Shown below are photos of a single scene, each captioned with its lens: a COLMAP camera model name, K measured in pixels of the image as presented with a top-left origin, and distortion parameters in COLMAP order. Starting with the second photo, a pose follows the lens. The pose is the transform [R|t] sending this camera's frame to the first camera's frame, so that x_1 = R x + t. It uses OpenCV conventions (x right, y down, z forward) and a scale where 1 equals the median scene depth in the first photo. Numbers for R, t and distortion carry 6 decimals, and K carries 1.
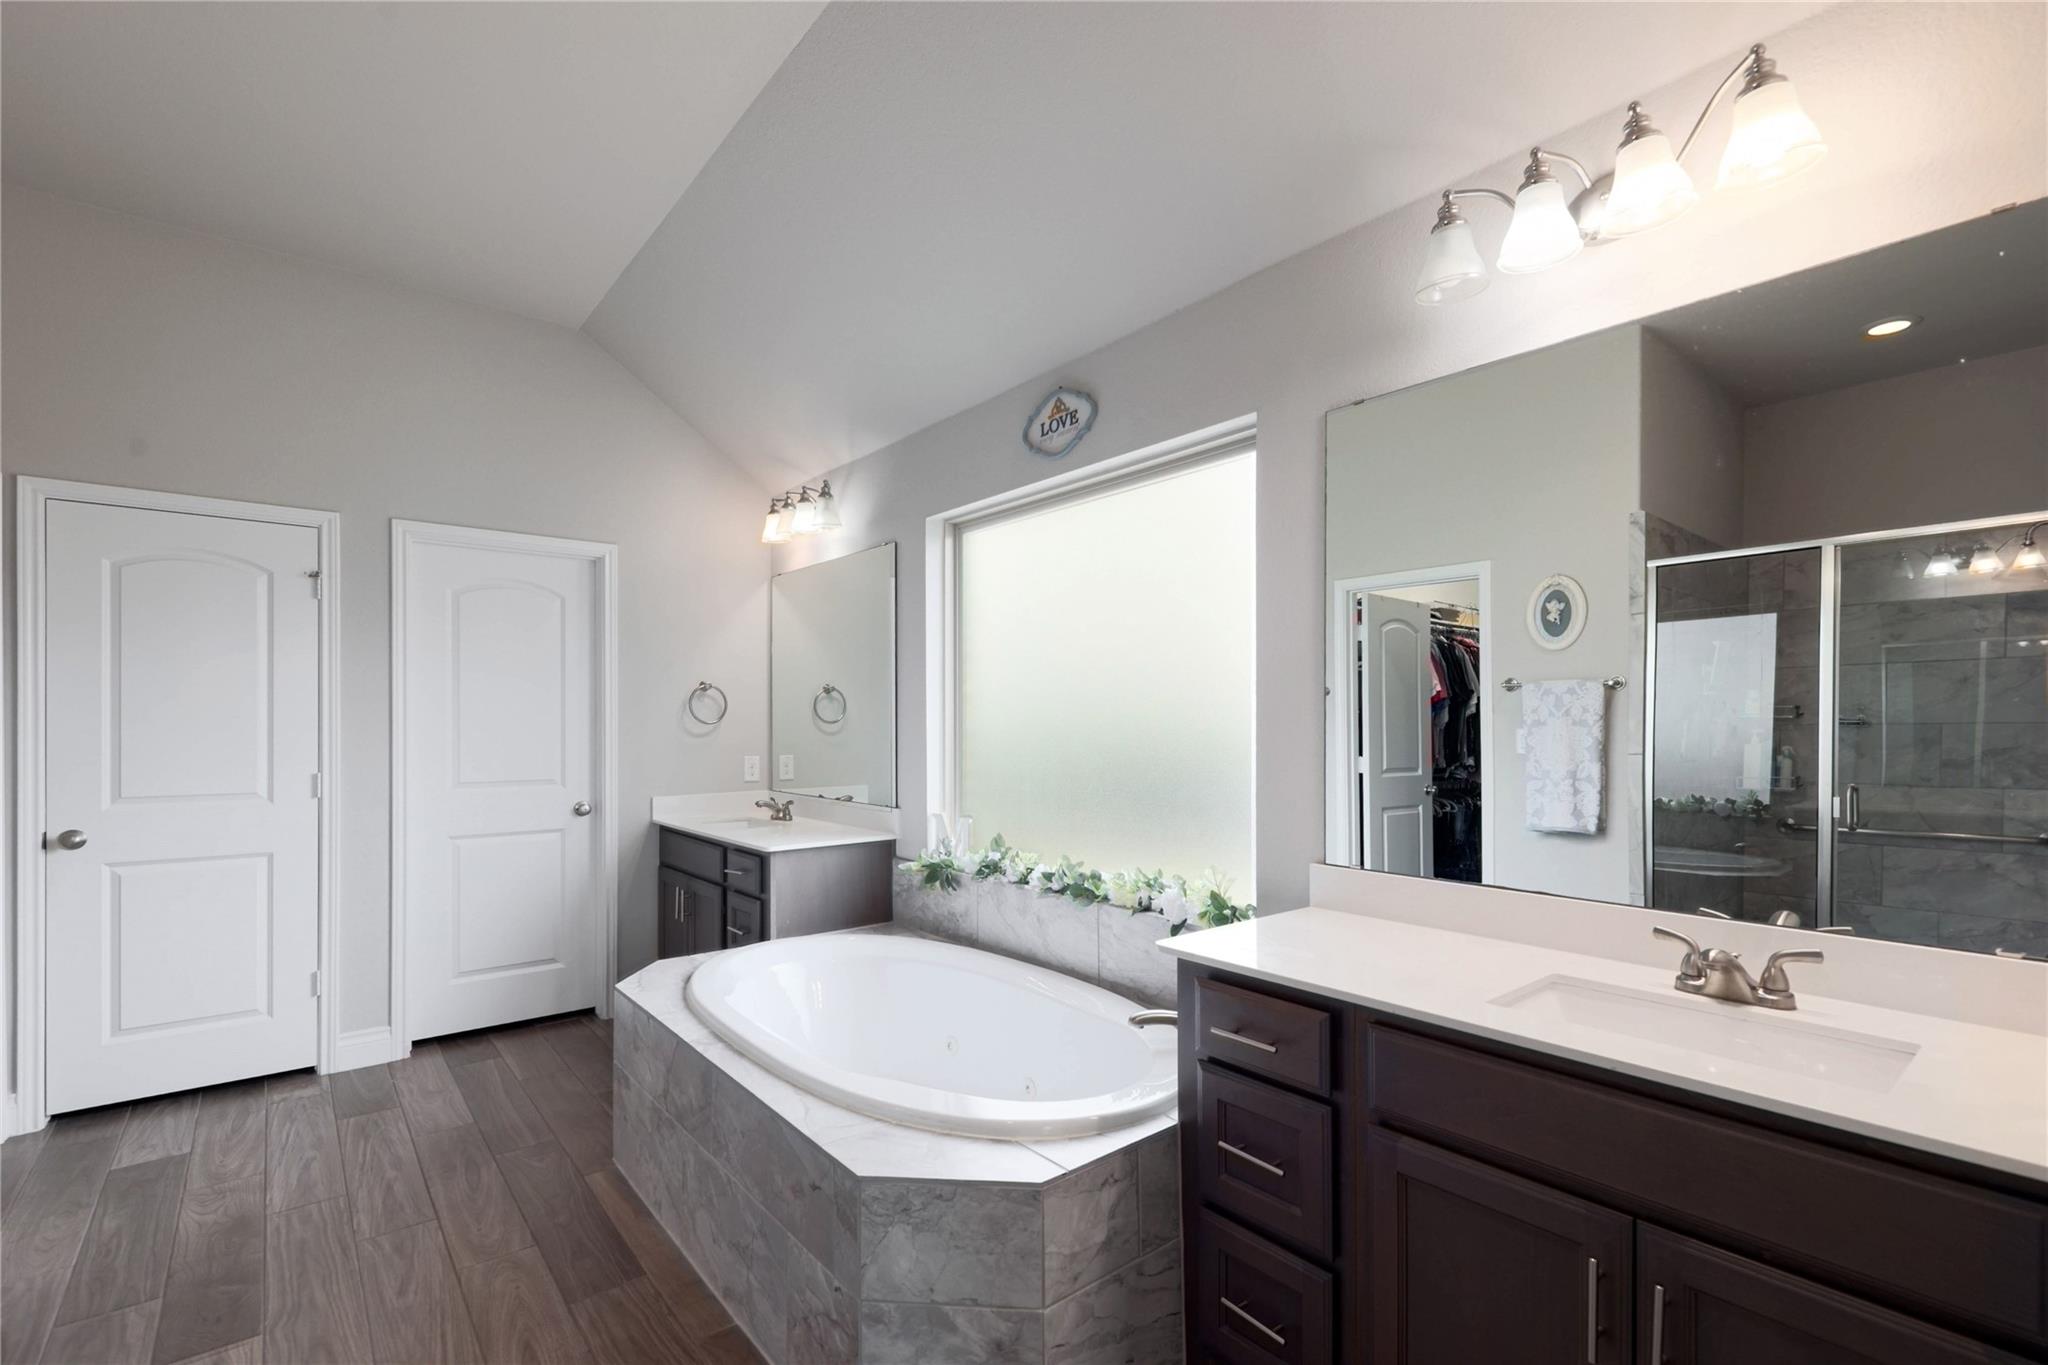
lens RADIAL K [[876.1, 0, 1026.2], [0, 876.1, 713.4], [0, 0, 1]] dist [0.002046, -0.003985]
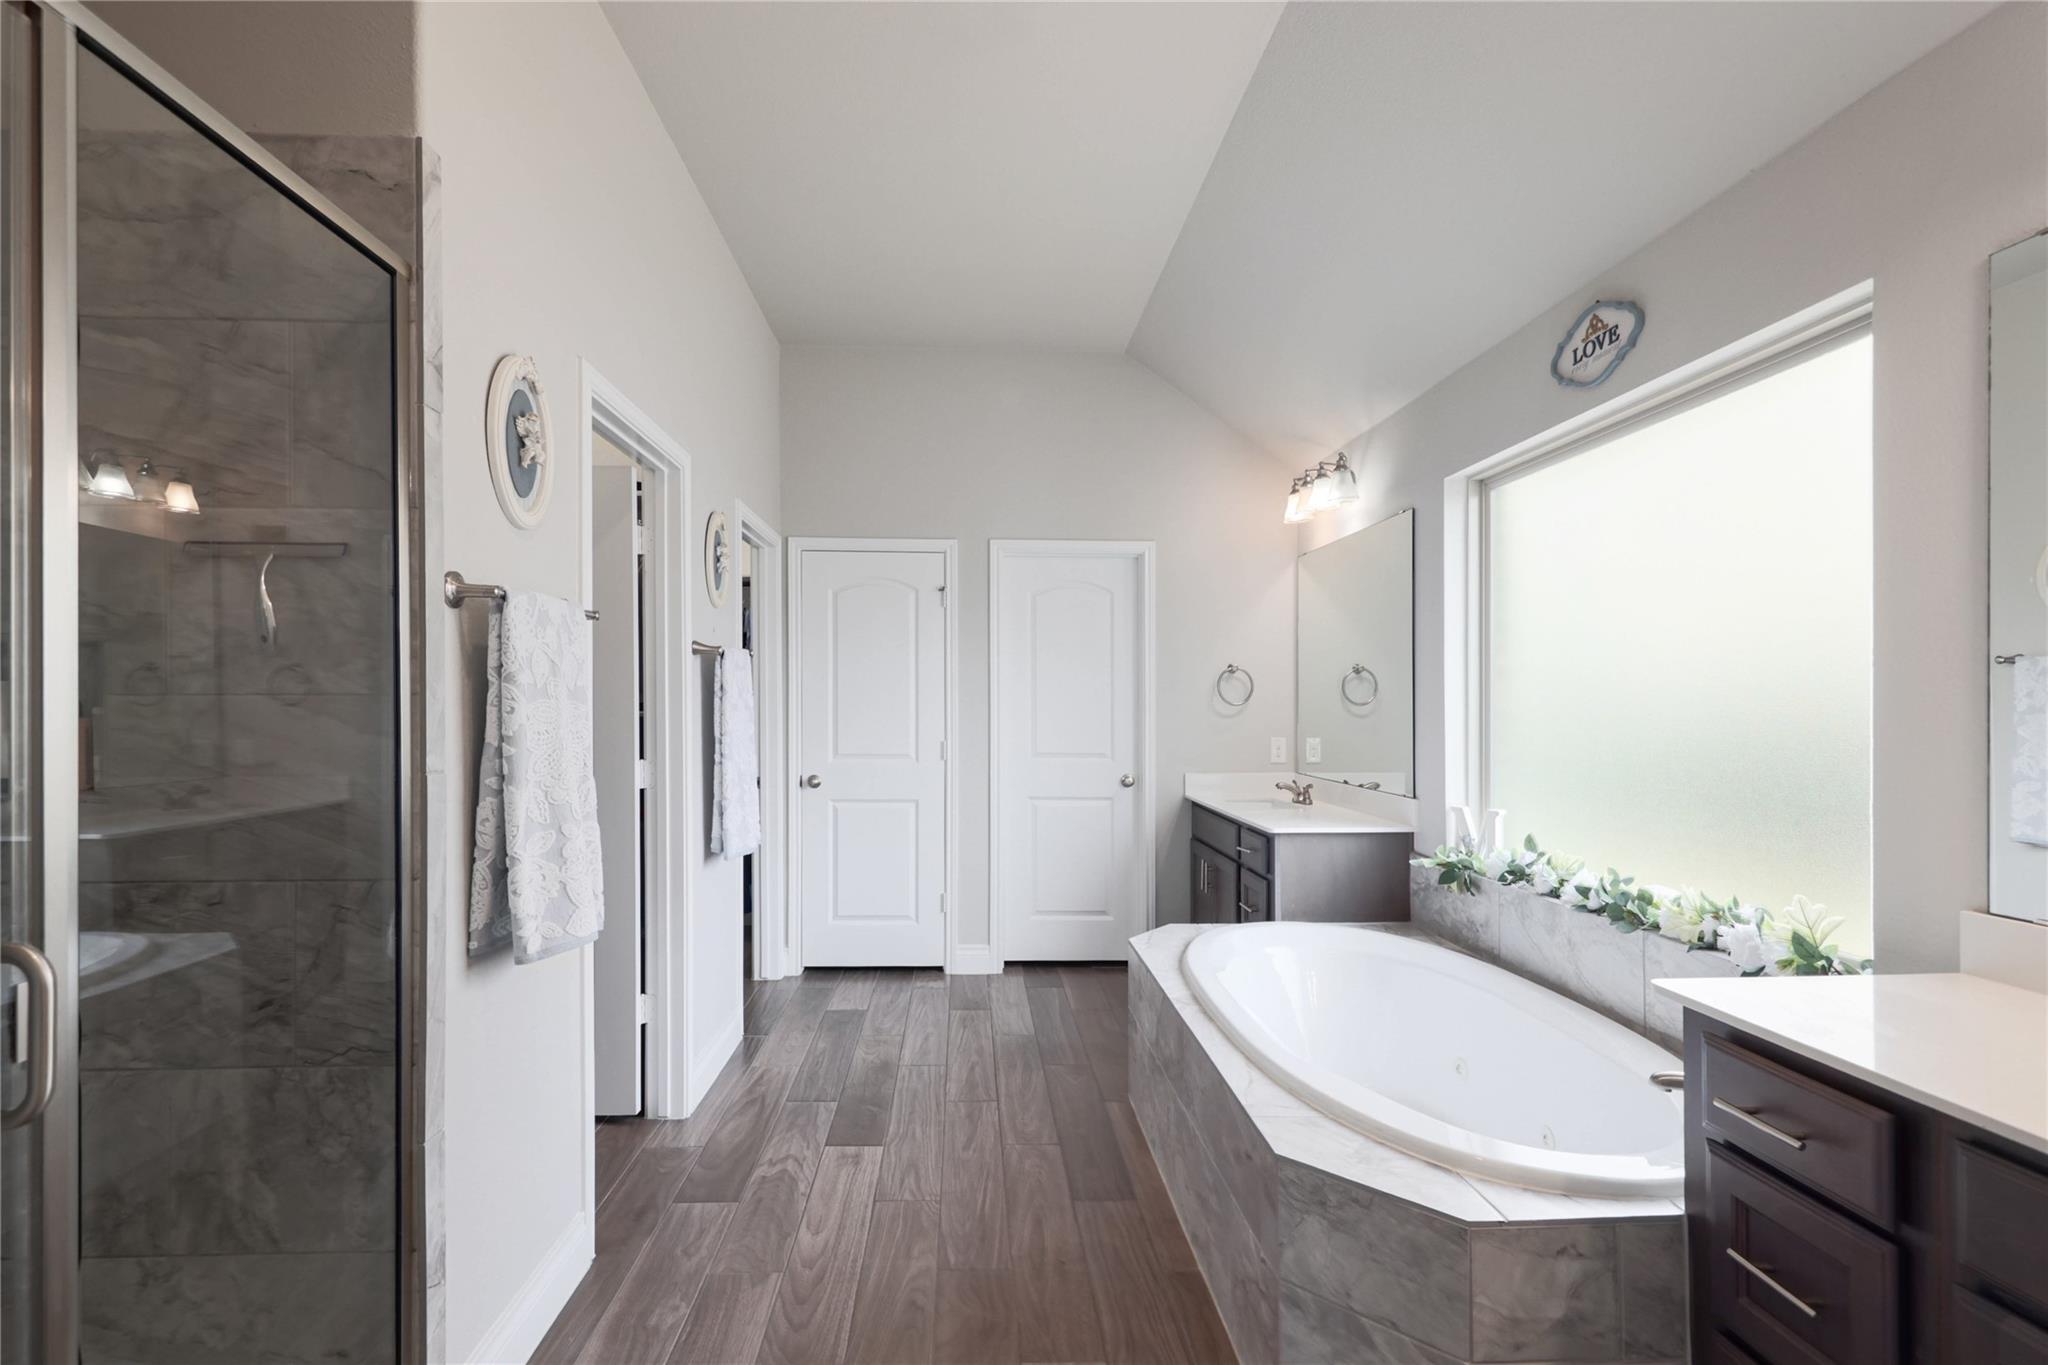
lens RADIAL K [[917.4, 0, 1024.0], [0, 917.4, 682.5], [0, 0, 1]] dist [-0.018768, 0.000713]
pose [[0.790940, -0.008485, -0.611835, 0.138240], [0.000684, 0.999915, -0.012983, -0.001001], [0.611894, 0.009851, 0.790879, -0.008041]]
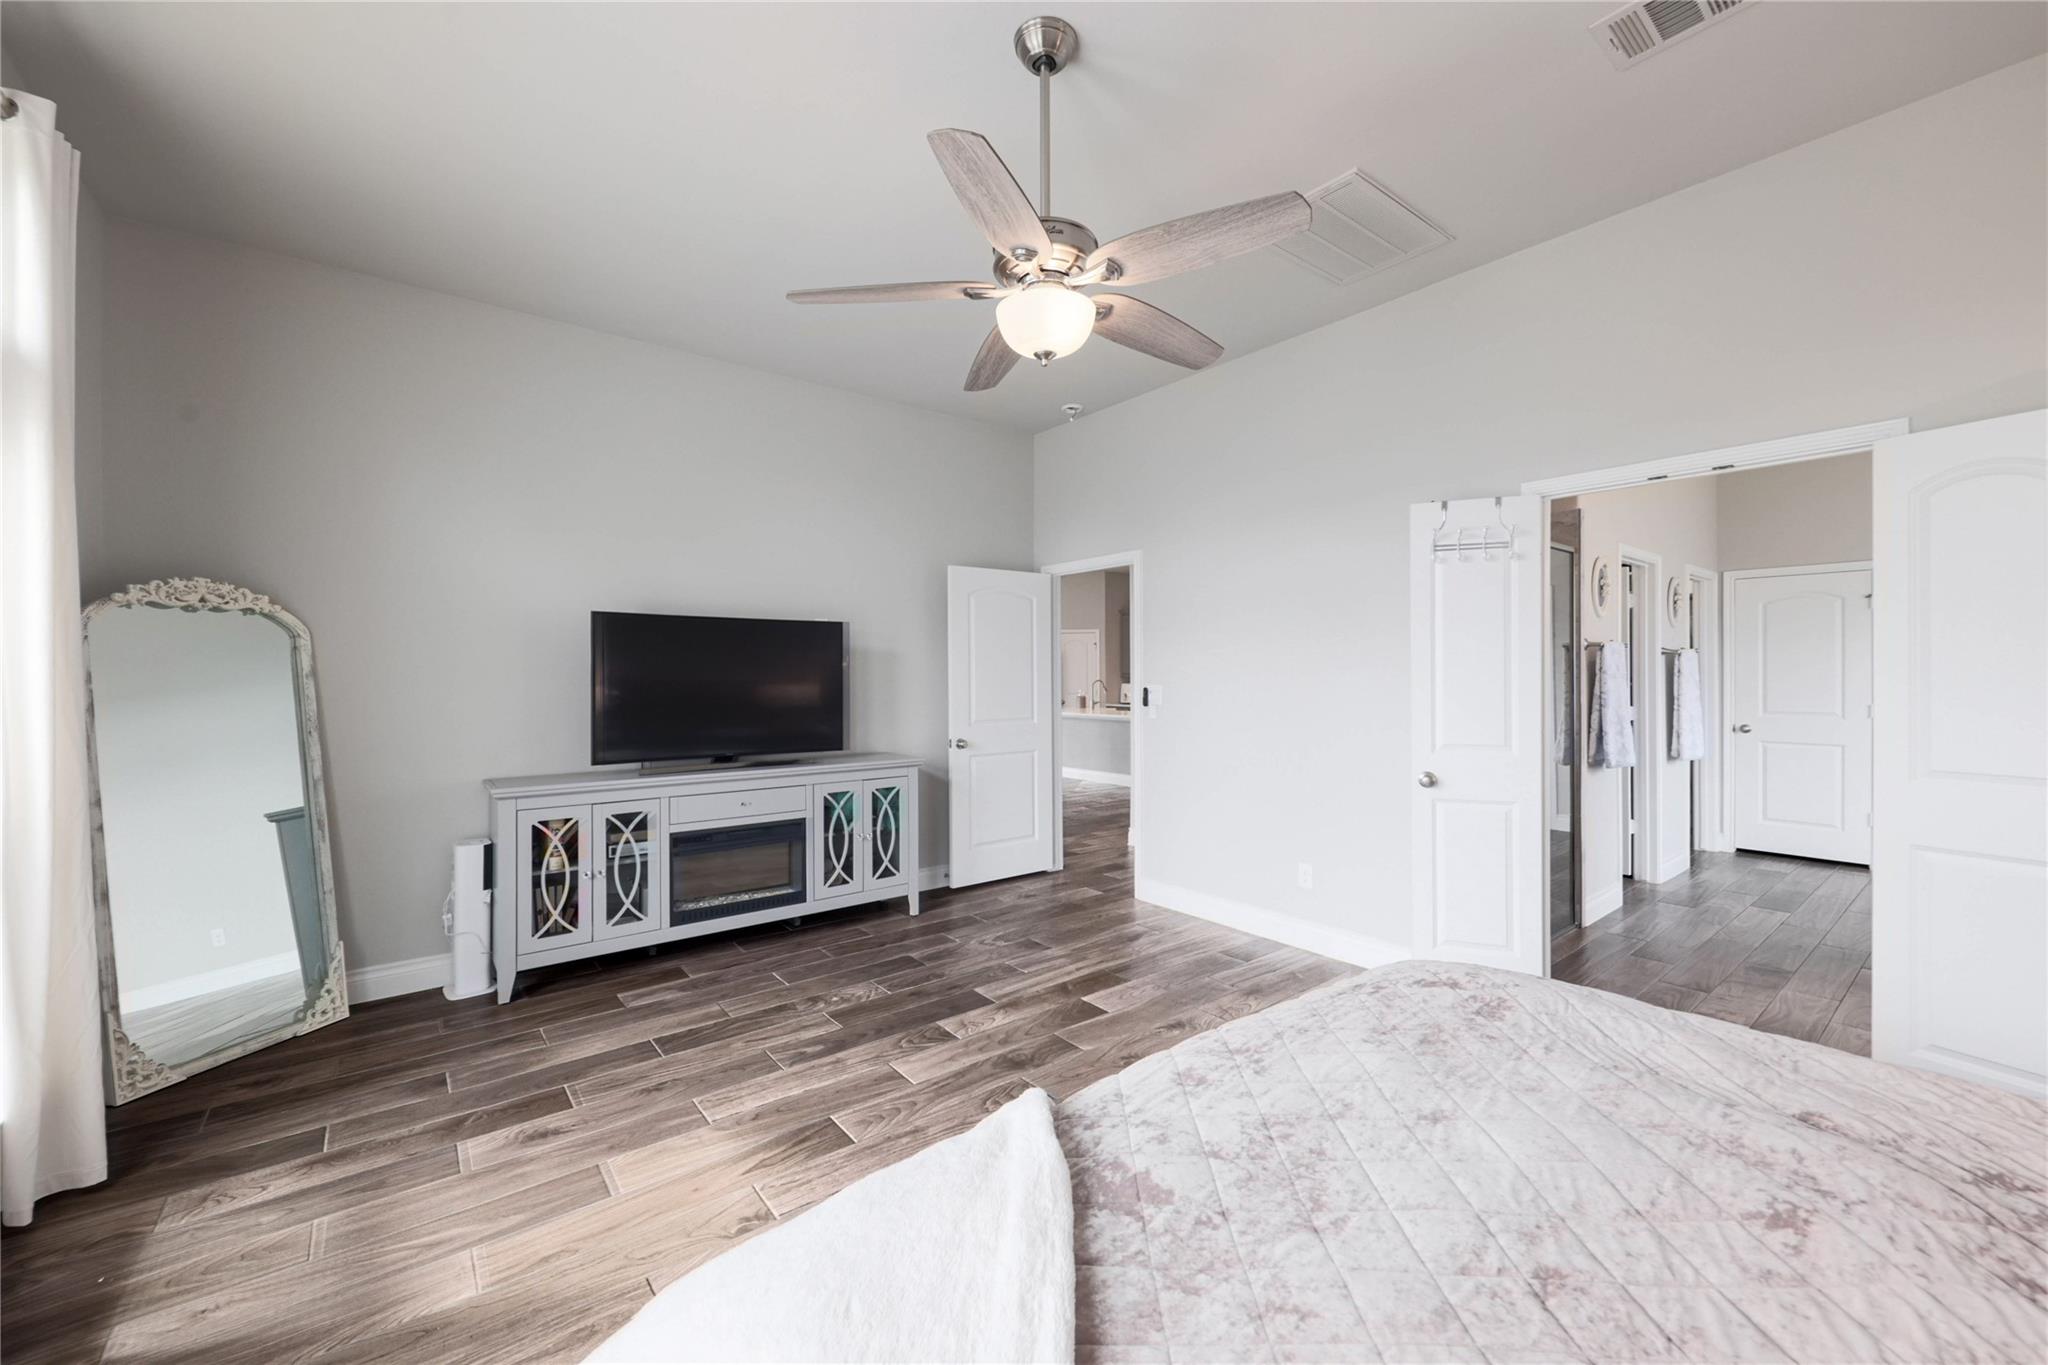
lens RADIAL K [[809.0, 0, 974.6], [0, 809.0, 684.0], [0, 0, 1]] dist [0.001020, 0.000083]
pose [[-0.078206, 0.017081, -0.996791, 1.172952], [0.012710, 0.999789, 0.016135, -0.029335], [0.996856, -0.011407, -0.078407, -0.838970]]
